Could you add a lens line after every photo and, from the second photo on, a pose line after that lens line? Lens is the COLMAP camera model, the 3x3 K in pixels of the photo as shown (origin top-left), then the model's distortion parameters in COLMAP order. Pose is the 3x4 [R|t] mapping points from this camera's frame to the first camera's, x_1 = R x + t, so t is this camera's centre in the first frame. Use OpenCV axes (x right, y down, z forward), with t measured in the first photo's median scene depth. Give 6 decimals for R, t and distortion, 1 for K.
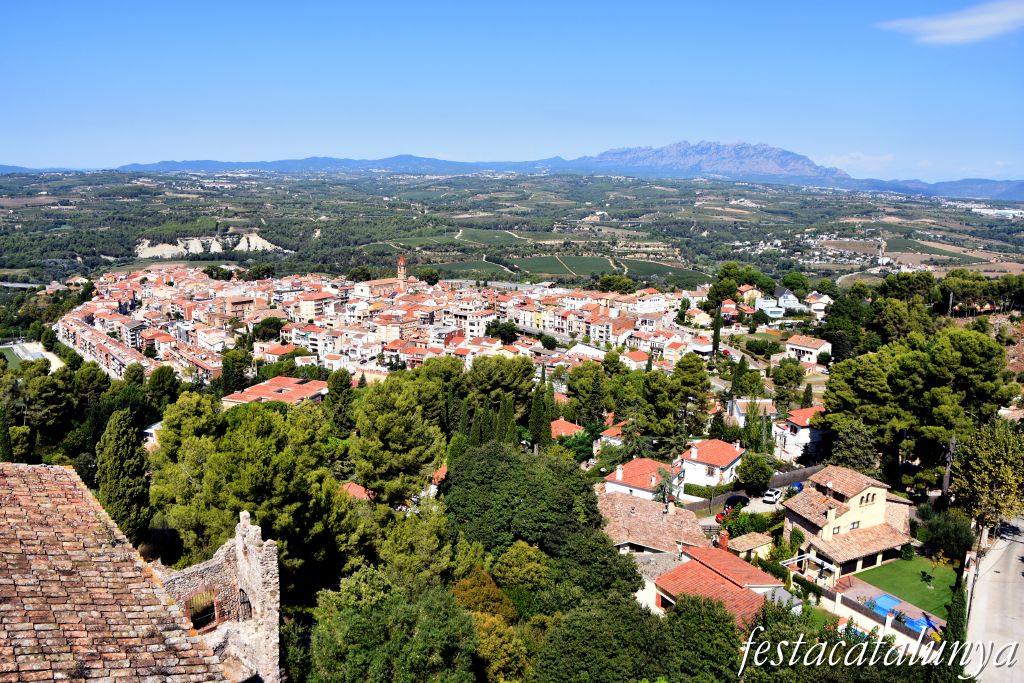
lens RADIAL K [[797.2, 0, 502.9], [0, 797.2, 351.4], [0, 0, 1]] dist [-0.154362, 0.092428]
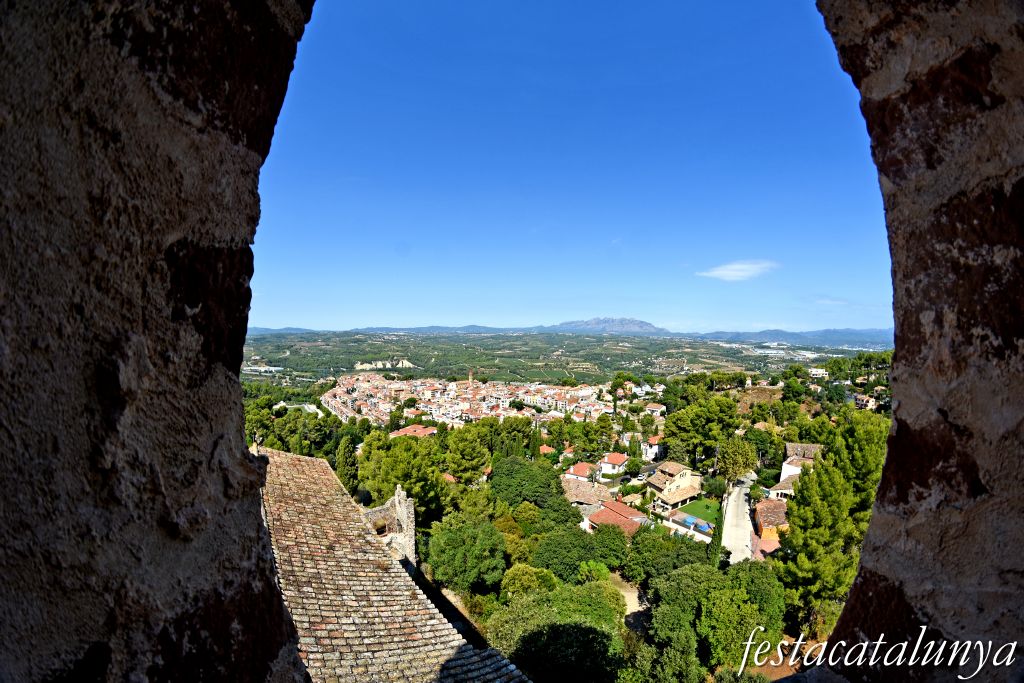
lens RADIAL K [[797.2, 0, 502.9], [0, 797.2, 351.4], [0, 0, 1]] dist [-0.154362, 0.092428]
pose [[0.999706, -0.007076, -0.023197, 0.012945], [0.002735, 0.983278, -0.182091, 0.237293], [0.024097, 0.181974, 0.983008, -1.212002]]
